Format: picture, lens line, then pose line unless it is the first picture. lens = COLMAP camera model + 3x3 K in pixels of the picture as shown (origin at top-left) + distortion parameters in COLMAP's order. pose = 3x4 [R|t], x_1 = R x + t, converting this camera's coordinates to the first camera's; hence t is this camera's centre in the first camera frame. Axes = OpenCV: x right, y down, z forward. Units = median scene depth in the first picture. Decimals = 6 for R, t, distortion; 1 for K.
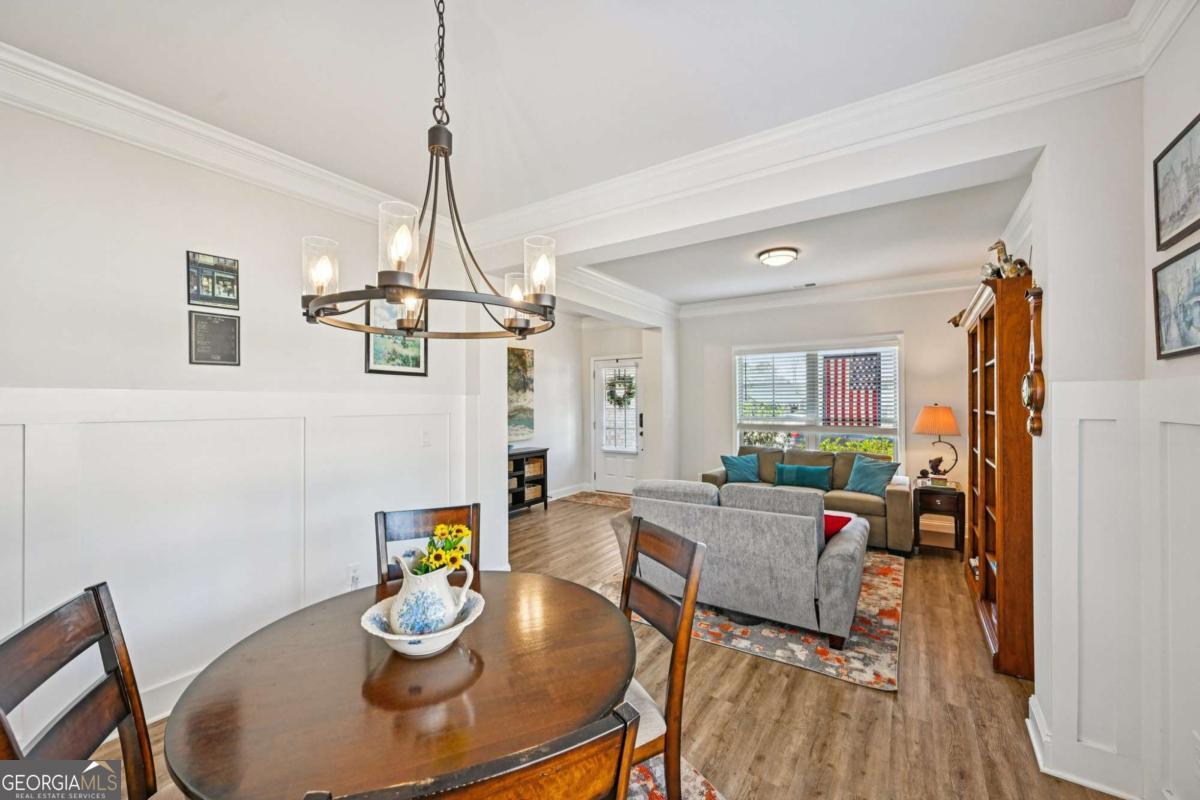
lens RADIAL K [[470.0, 0, 608.7], [0, 470.0, 393.8], [0, 0, 1]] dist [-0.003577, 0.001206]
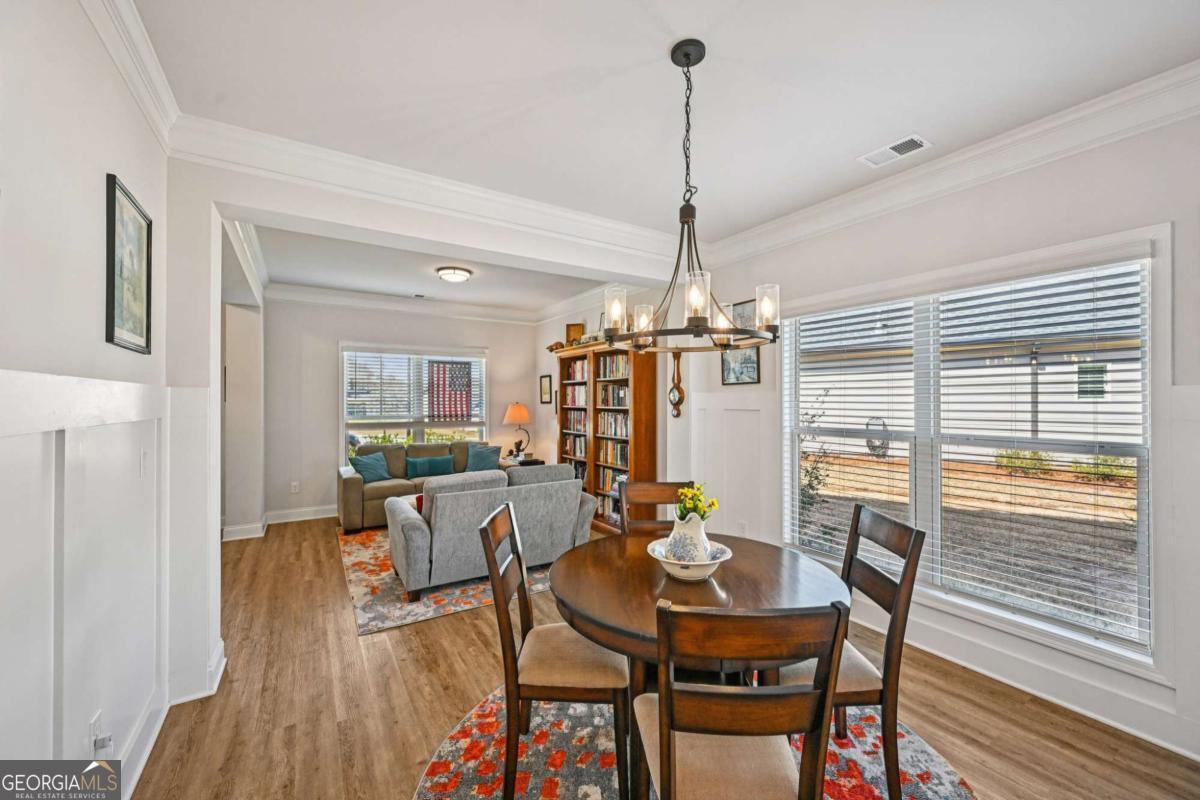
lens RADIAL K [[470.0, 0, 592.9], [0, 470.0, 392.8], [0, 0, 1]] dist [-0.003577, 0.001206]
pose [[0.421661, 0.019405, 0.906546, -0.424160], [-0.019924, 0.999728, -0.012133, 0.003901], [-0.906535, -0.012946, 0.421933, 0.163680]]
